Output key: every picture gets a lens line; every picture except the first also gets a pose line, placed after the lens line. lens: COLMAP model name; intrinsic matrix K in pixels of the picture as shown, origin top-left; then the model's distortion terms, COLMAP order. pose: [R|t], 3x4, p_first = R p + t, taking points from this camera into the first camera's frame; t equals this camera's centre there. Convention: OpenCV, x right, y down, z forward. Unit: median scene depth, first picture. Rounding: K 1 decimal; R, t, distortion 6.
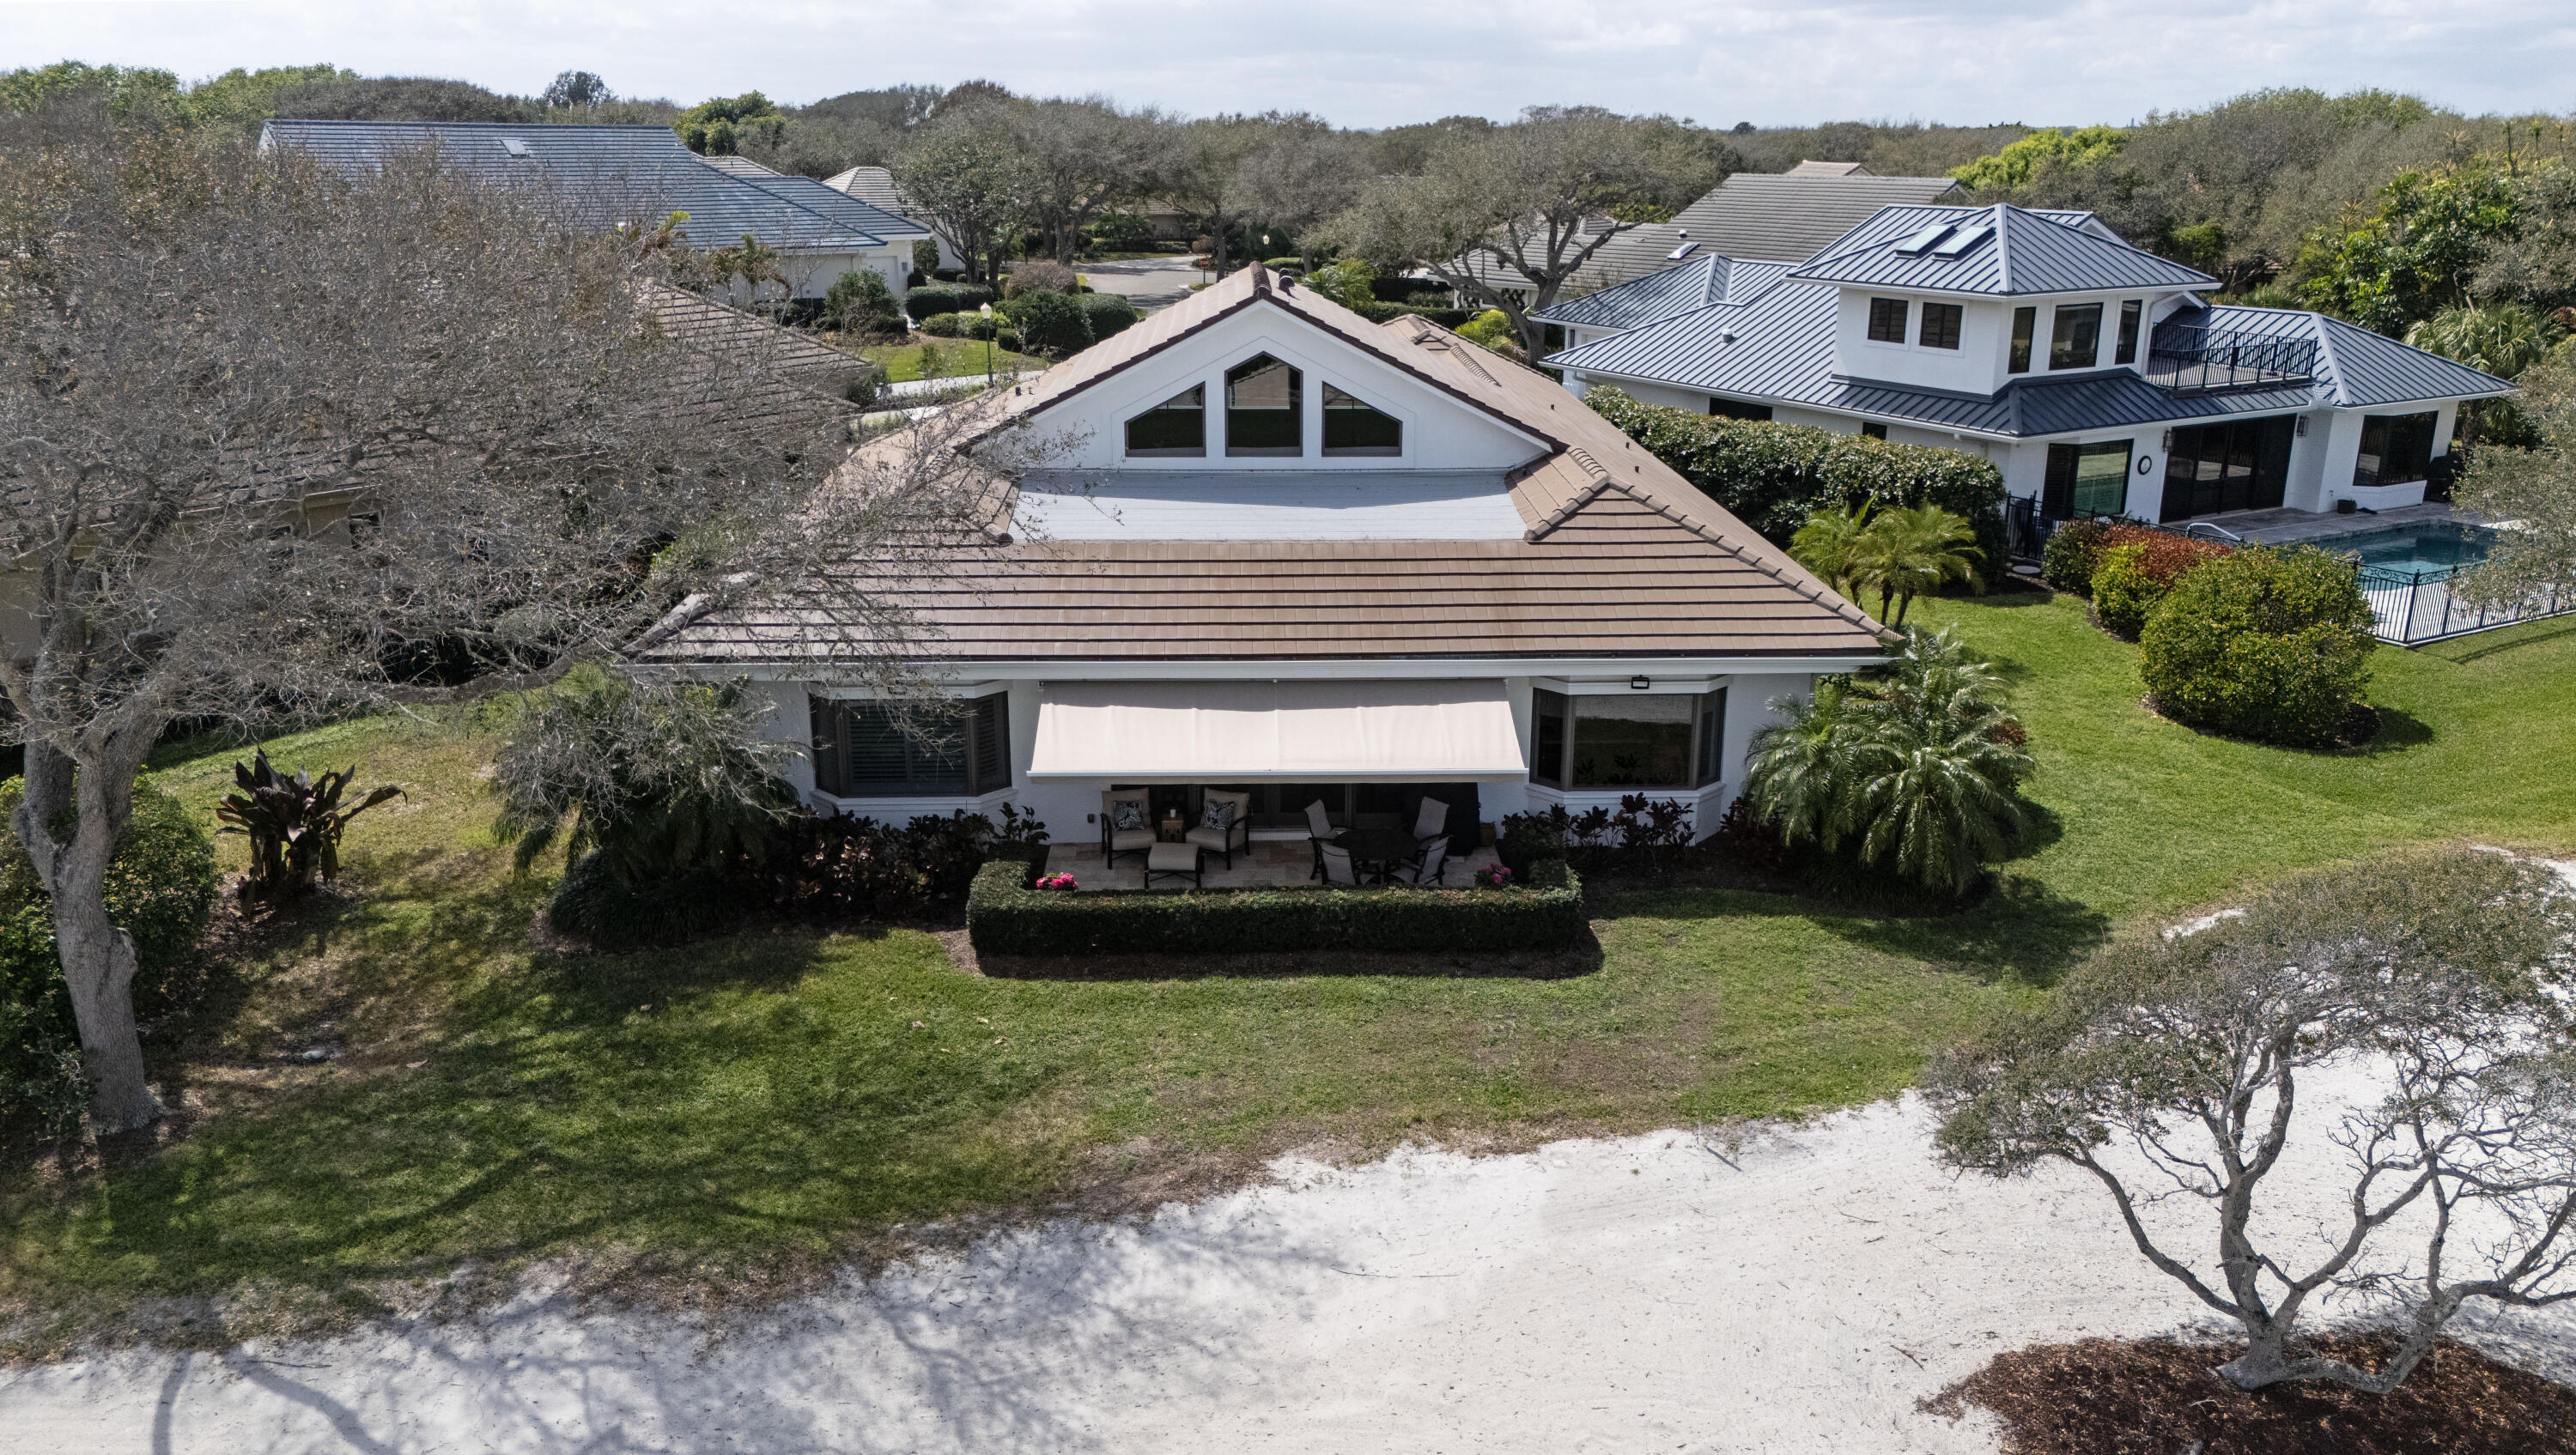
lens RADIAL K [[1928.8, 0, 1288.0], [0, 1928.8, 727.5], [0, 0, 1]] dist [0.046719, -0.032794]
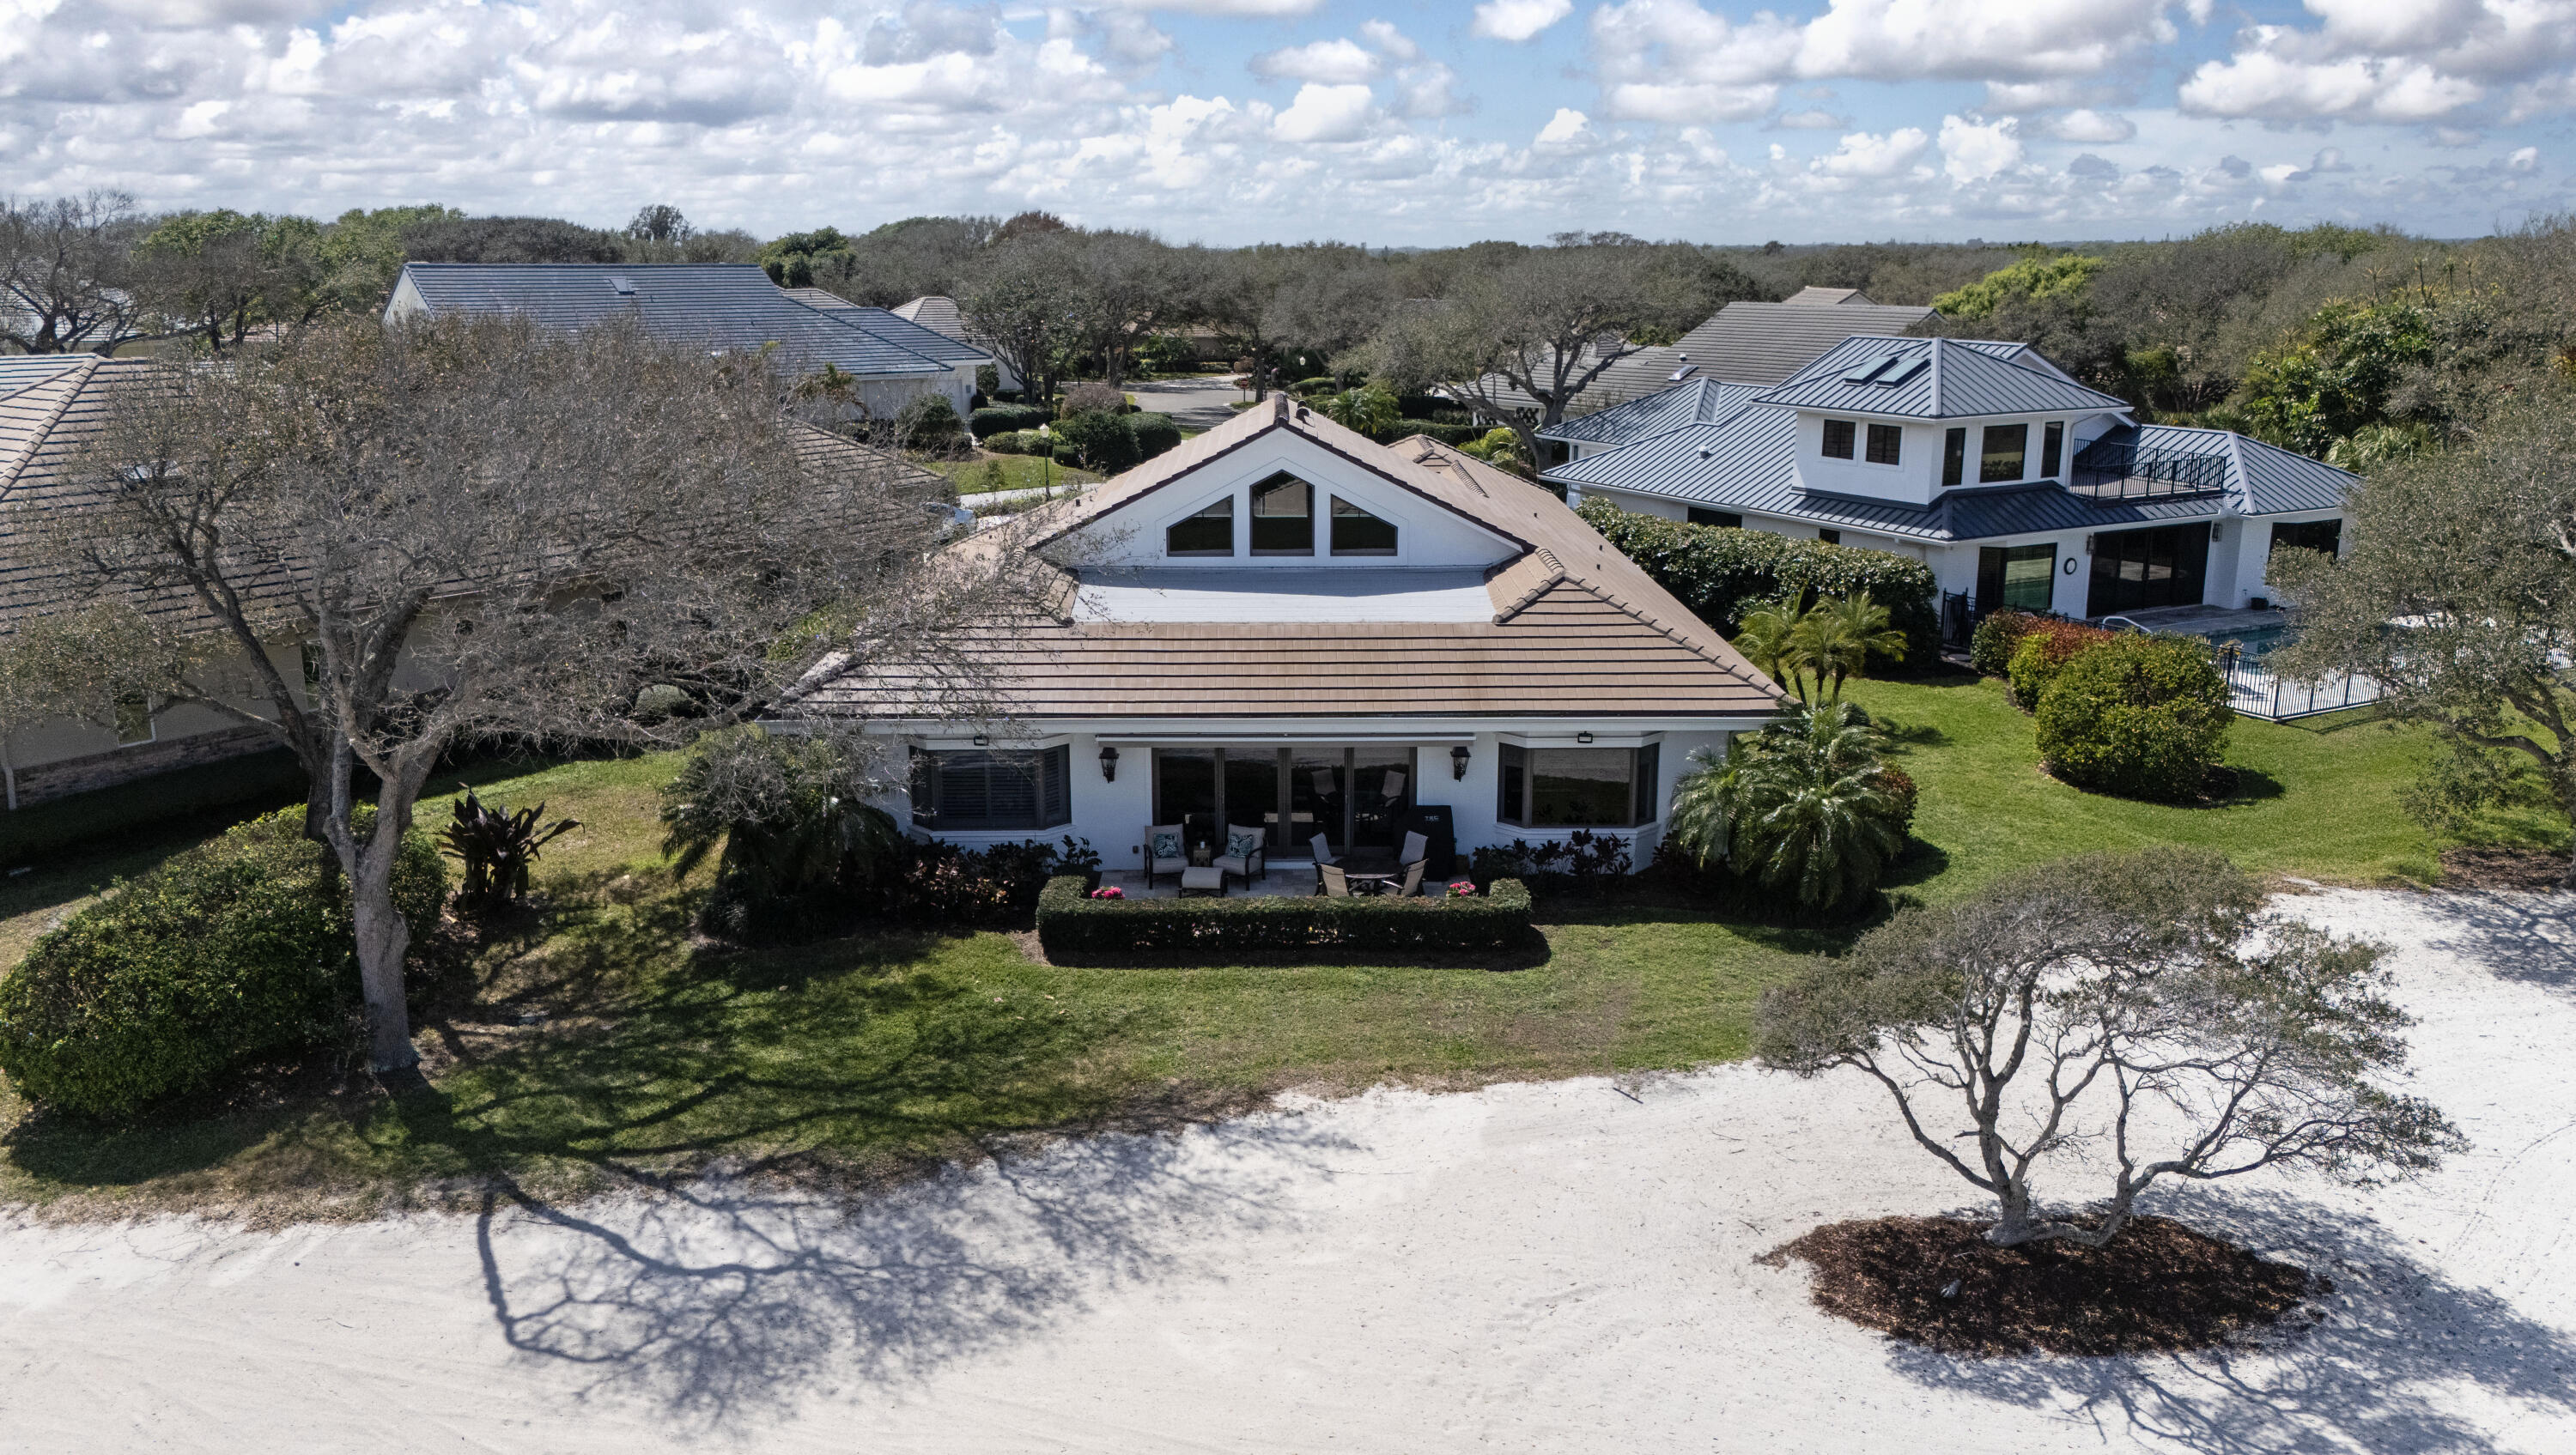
lens RADIAL K [[1928.8, 0, 1288.0], [0, 1928.8, 727.5], [0, 0, 1]] dist [0.046719, -0.032794]
pose [[0.999731, 0.001179, -0.023164, 0.018066], [-0.002464, 0.998455, -0.055509, 0.030536], [0.023062, 0.055551, 0.998189, -0.178432]]
